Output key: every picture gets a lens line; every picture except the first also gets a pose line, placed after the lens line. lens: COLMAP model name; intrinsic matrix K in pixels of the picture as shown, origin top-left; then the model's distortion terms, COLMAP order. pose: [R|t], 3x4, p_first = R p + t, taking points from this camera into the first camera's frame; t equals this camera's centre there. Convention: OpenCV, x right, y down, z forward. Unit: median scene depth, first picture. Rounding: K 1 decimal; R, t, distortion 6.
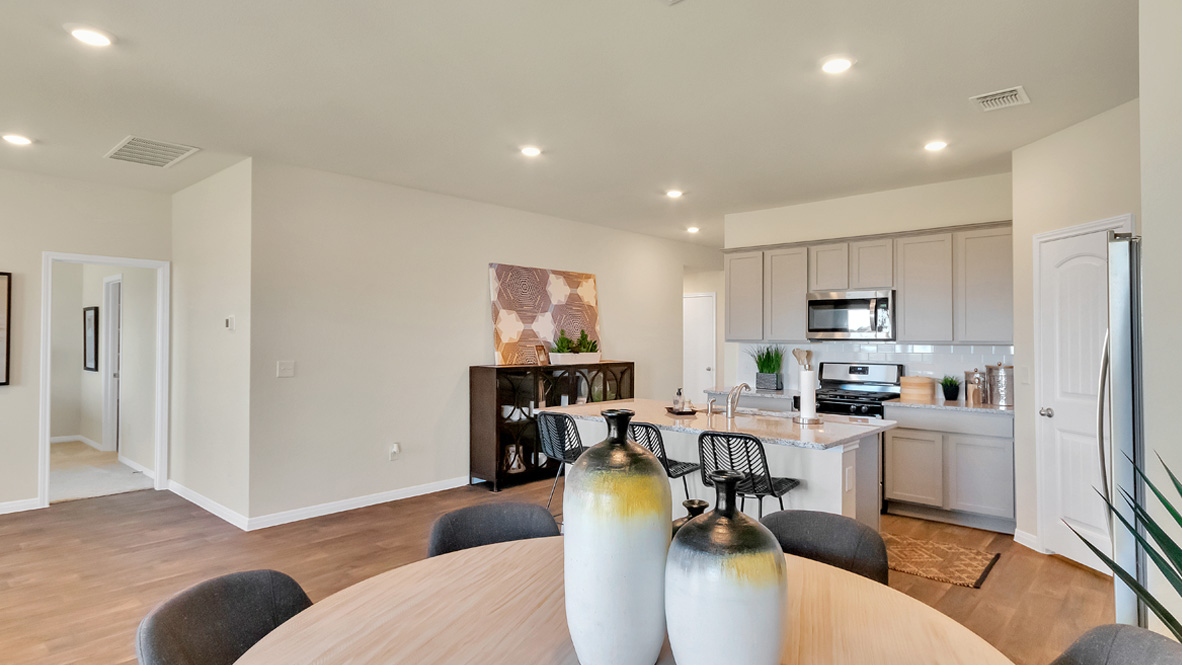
lens RADIAL K [[632.2, 0, 620.4], [0, 632.2, 329.0], [0, 0, 1]] dist [-0.000213, -0.000174]
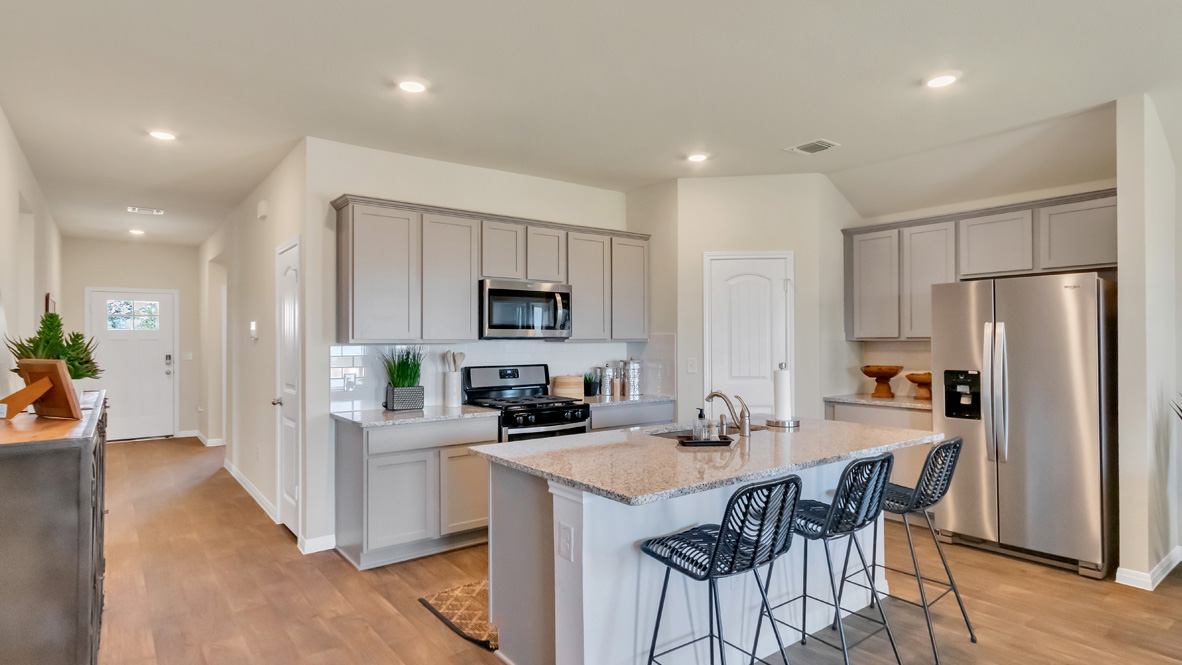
lens RADIAL K [[626.4, 0, 591.0], [0, 626.4, 332.5], [0, 0, 1]] dist [0.000322, 0.001794]
pose [[0.206637, 0.005337, 0.978403, -0.439509], [-0.009085, 0.999952, -0.003536, 0.011030], [-0.978376, -0.008158, 0.206676, 0.715465]]
